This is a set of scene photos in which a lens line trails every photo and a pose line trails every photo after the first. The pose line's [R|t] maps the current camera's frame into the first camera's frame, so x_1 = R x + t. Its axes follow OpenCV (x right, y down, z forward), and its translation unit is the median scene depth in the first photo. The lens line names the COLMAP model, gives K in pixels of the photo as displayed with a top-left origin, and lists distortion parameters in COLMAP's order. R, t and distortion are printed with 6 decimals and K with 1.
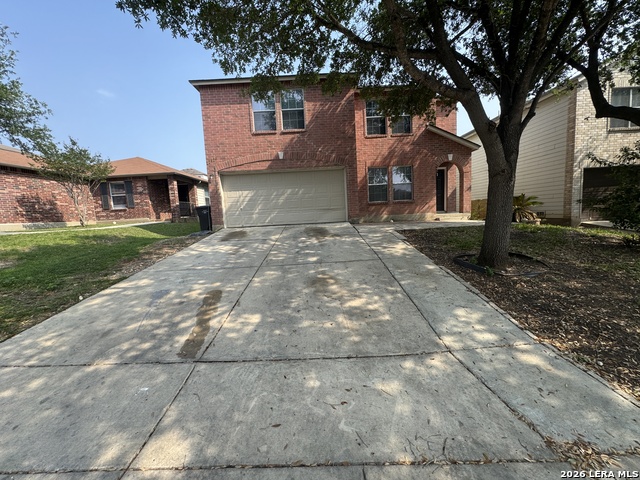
lens RADIAL K [[256.0, 0, 320.5], [0, 256.0, 238.8], [0, 0, 1]] dist [-0.001666, 0.000607]
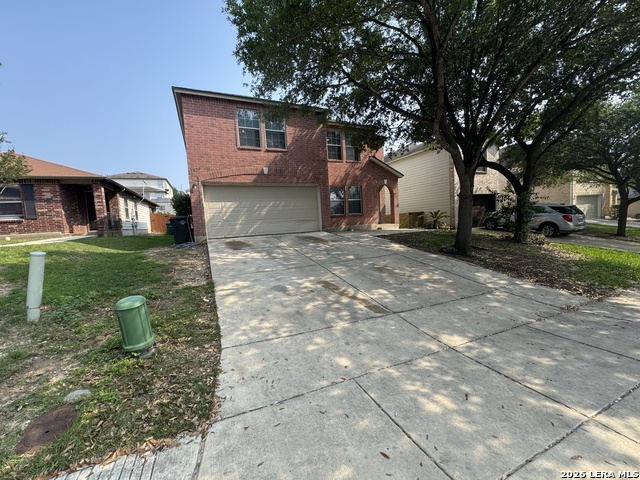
lens RADIAL K [[256.0, 0, 320.5], [0, 256.0, 238.8], [0, 0, 1]] dist [-0.001666, 0.000607]
pose [[0.913882, -0.026314, 0.405125, -0.388786], [0.048646, 0.997805, -0.044926, 0.021658], [-0.403054, 0.060765, 0.913157, -0.064429]]
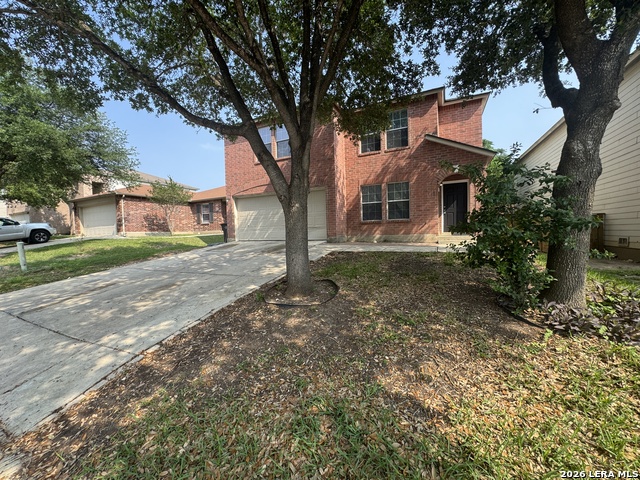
lens RADIAL K [[256.0, 0, 320.5], [0, 256.0, 238.8], [0, 0, 1]] dist [-0.001666, 0.000607]
pose [[0.895391, 0.042224, -0.443275, 0.553482], [-0.066337, 0.997034, -0.039023, -0.032108], [0.440313, 0.064347, 0.895536, 0.079328]]
